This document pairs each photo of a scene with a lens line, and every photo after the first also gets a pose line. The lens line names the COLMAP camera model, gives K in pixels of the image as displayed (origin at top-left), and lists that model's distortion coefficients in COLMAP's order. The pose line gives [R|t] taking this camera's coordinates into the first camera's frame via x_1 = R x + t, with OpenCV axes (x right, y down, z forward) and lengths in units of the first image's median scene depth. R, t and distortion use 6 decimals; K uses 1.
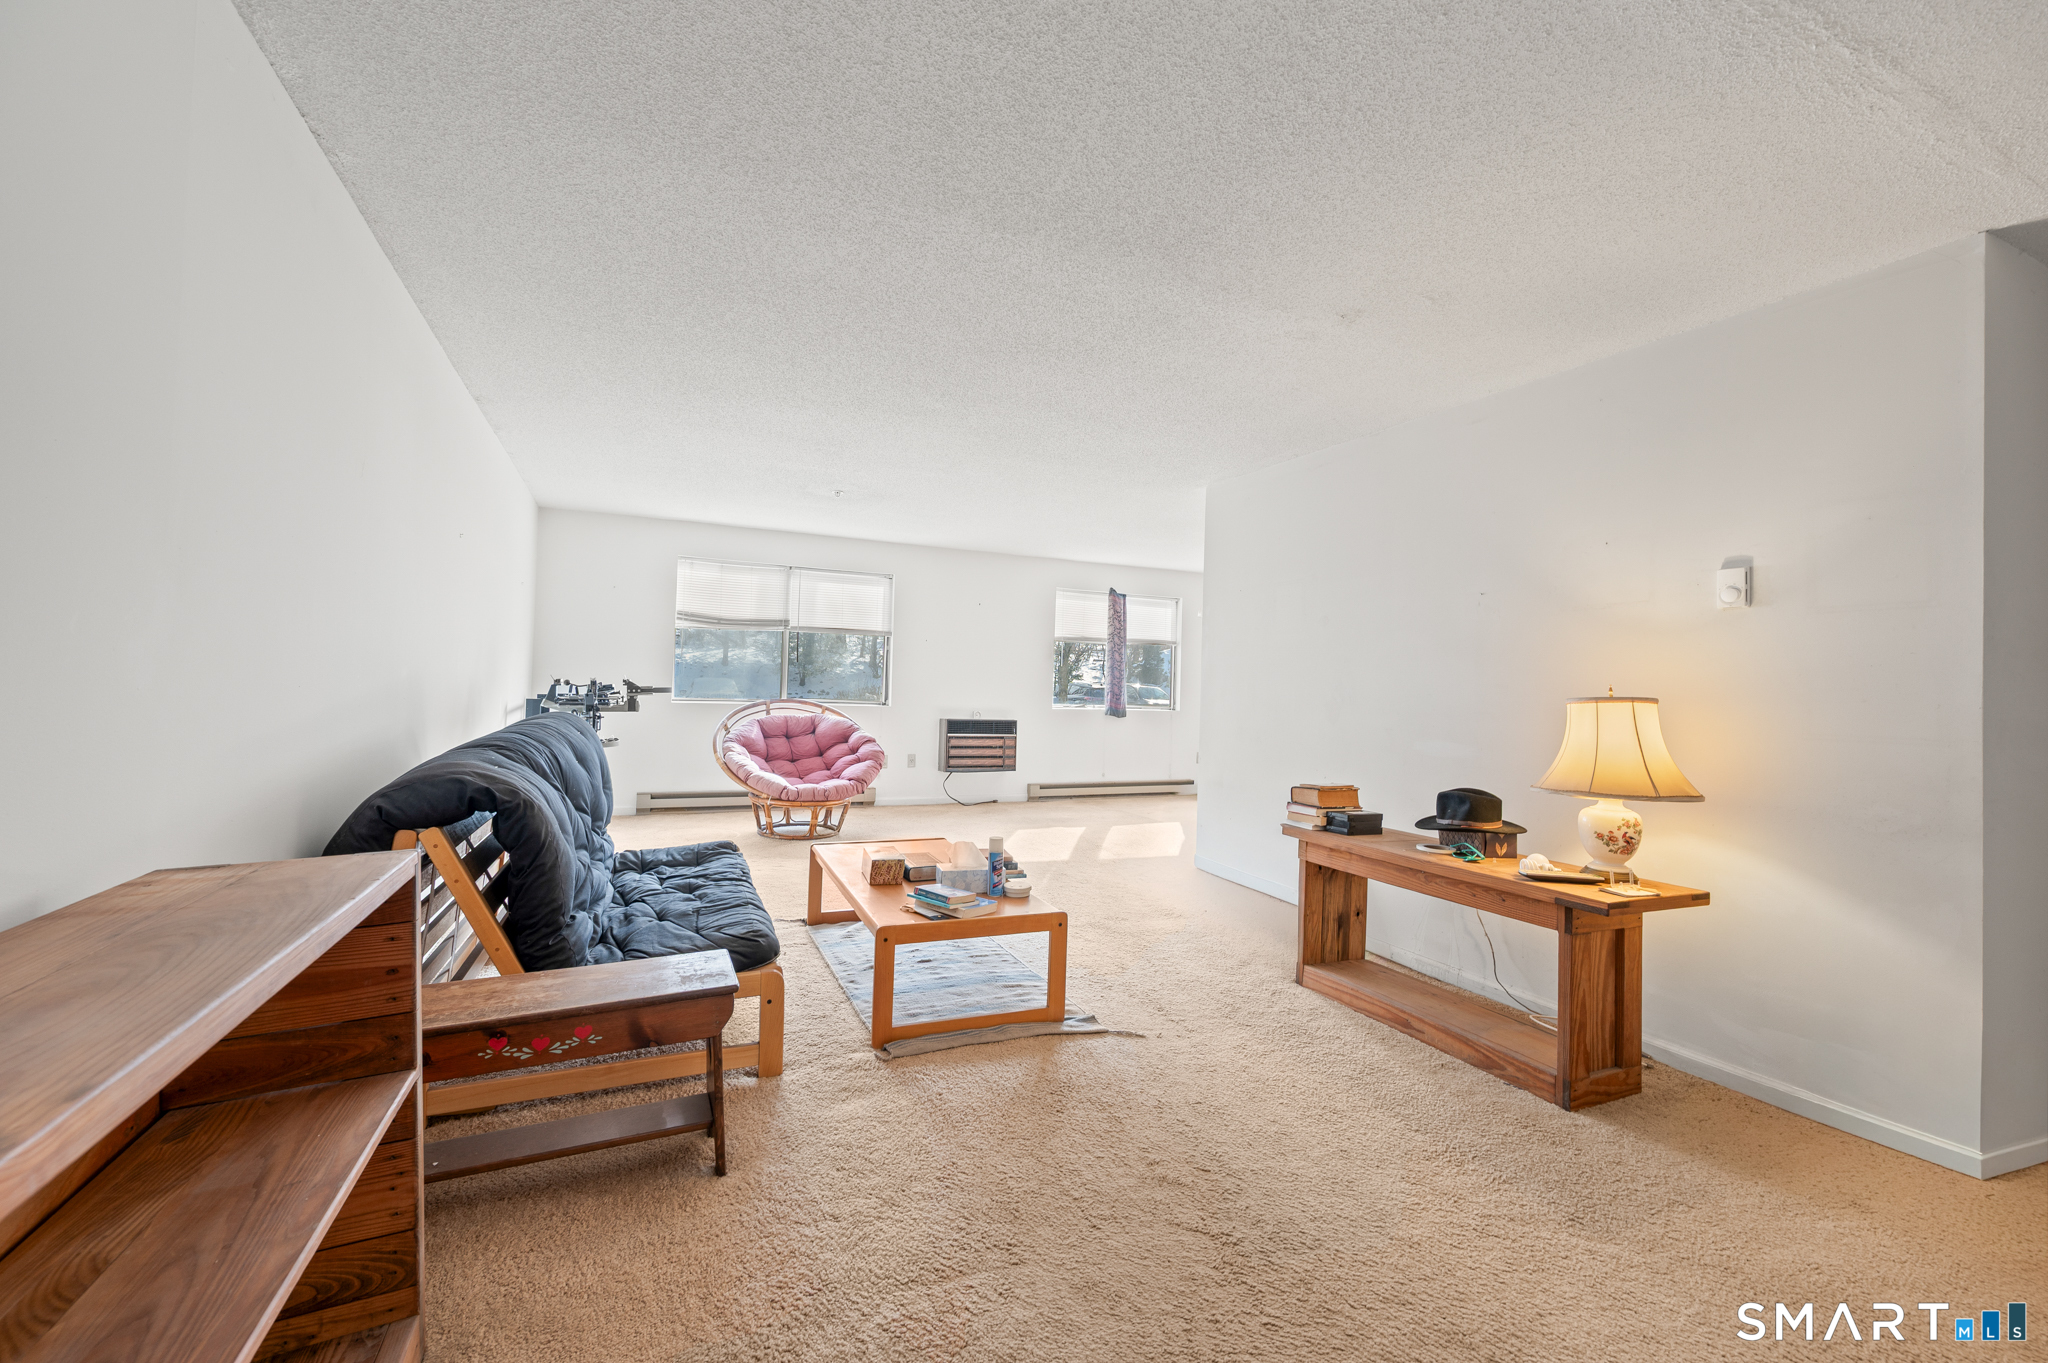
lens RADIAL K [[841.2, 0, 1040.8], [0, 841.2, 667.7], [0, 0, 1]] dist [0.011231, 0.000259]
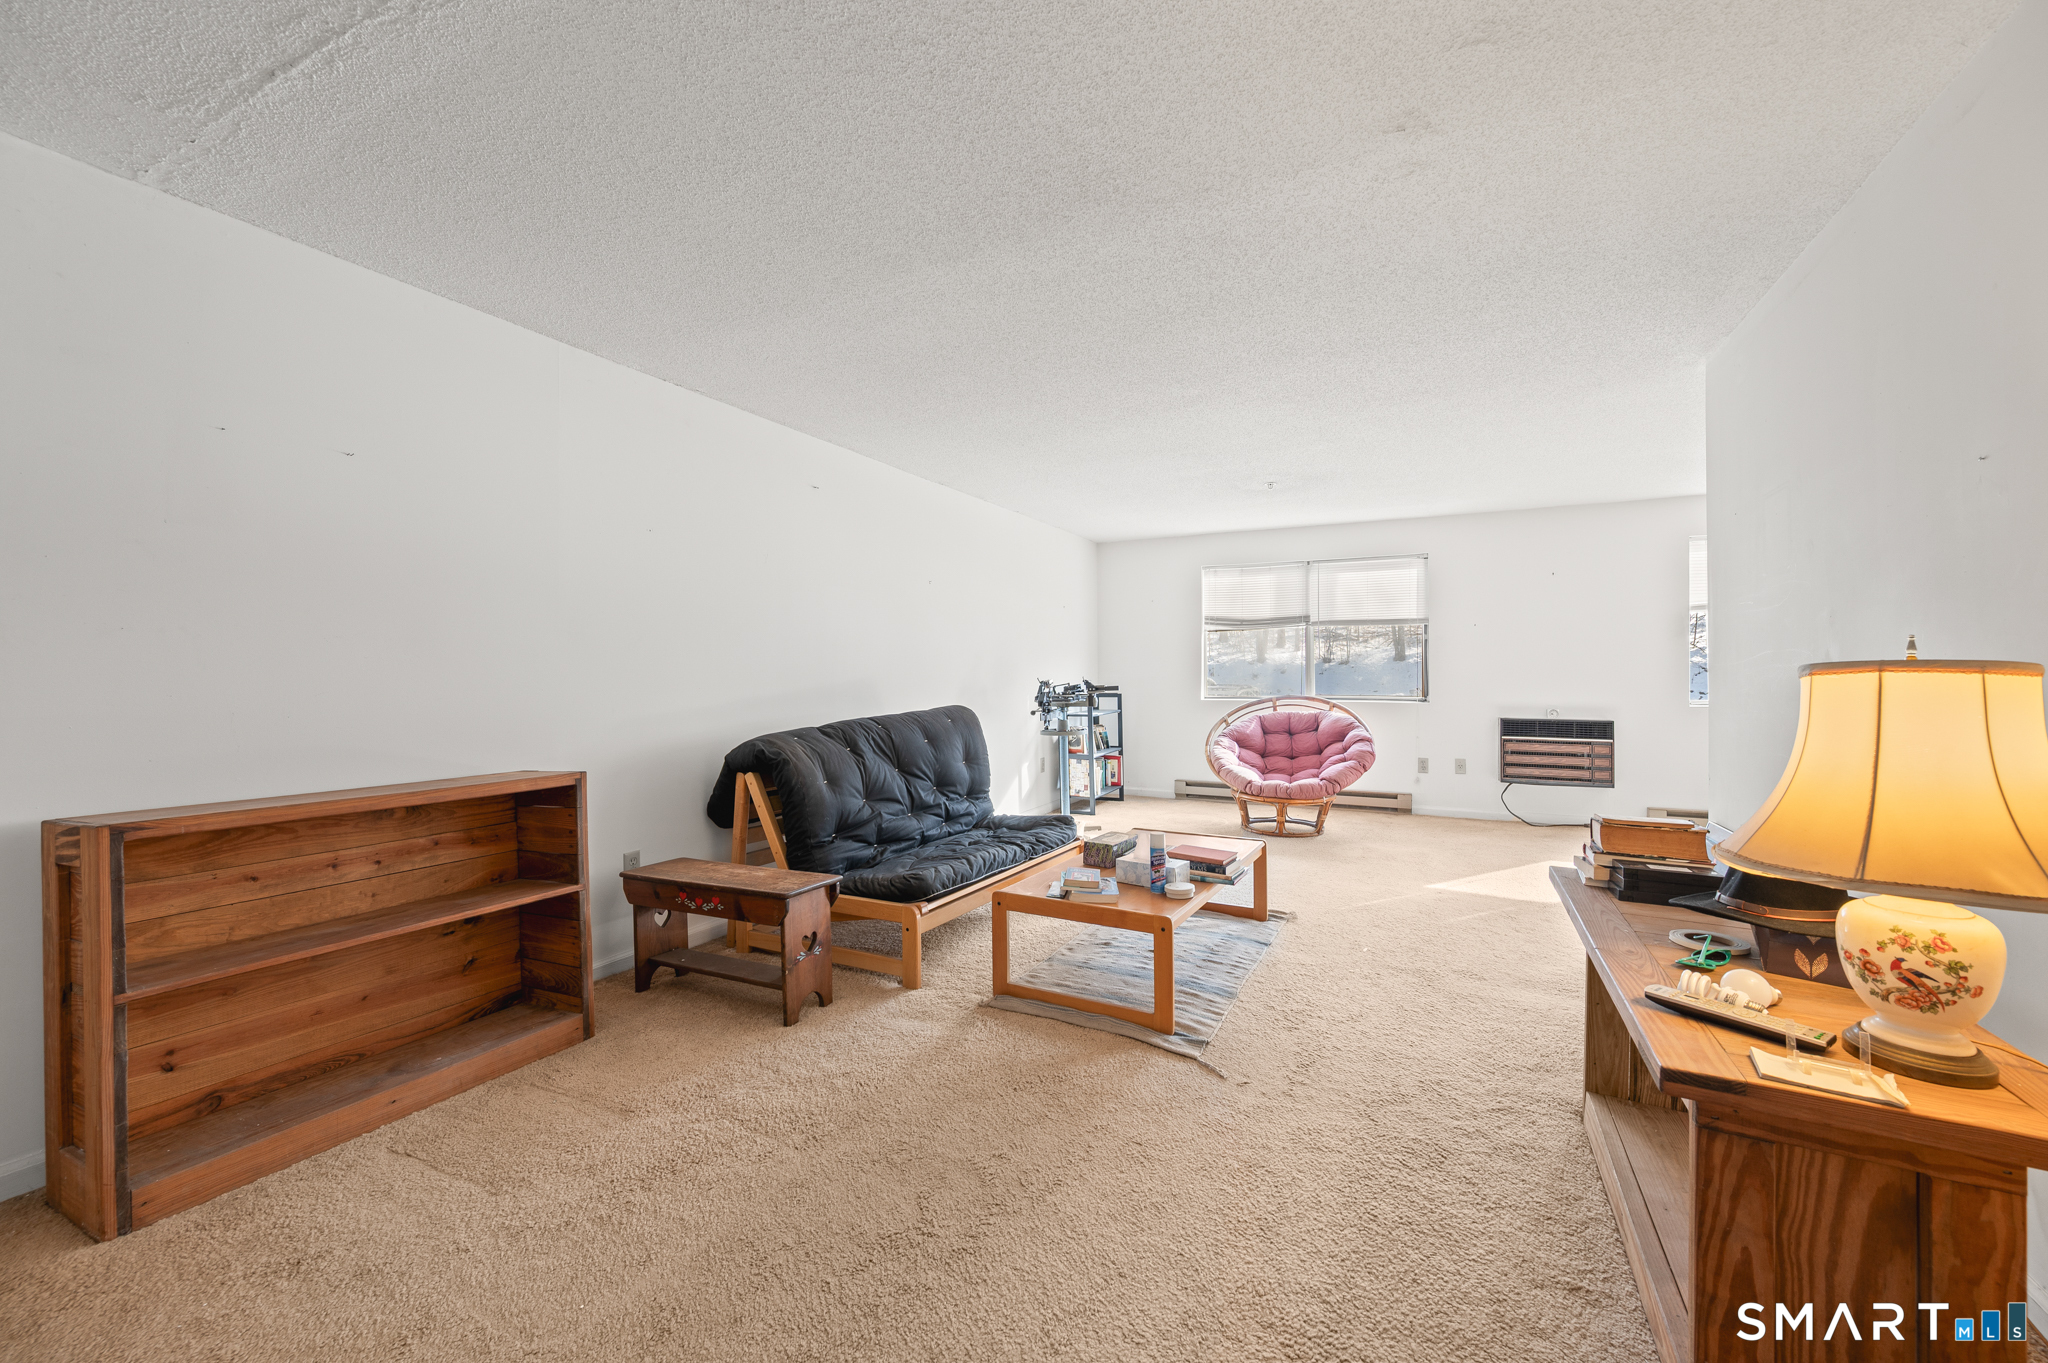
lens RADIAL K [[841.2, 0, 1005.0], [0, 841.2, 672.7], [0, 0, 1]] dist [0.011231, 0.000259]
pose [[0.605388, -0.033164, -0.795240, 0.326670], [0.036849, 0.999228, -0.013620, 0.012883], [0.795077, -0.021059, 0.606142, 0.146410]]
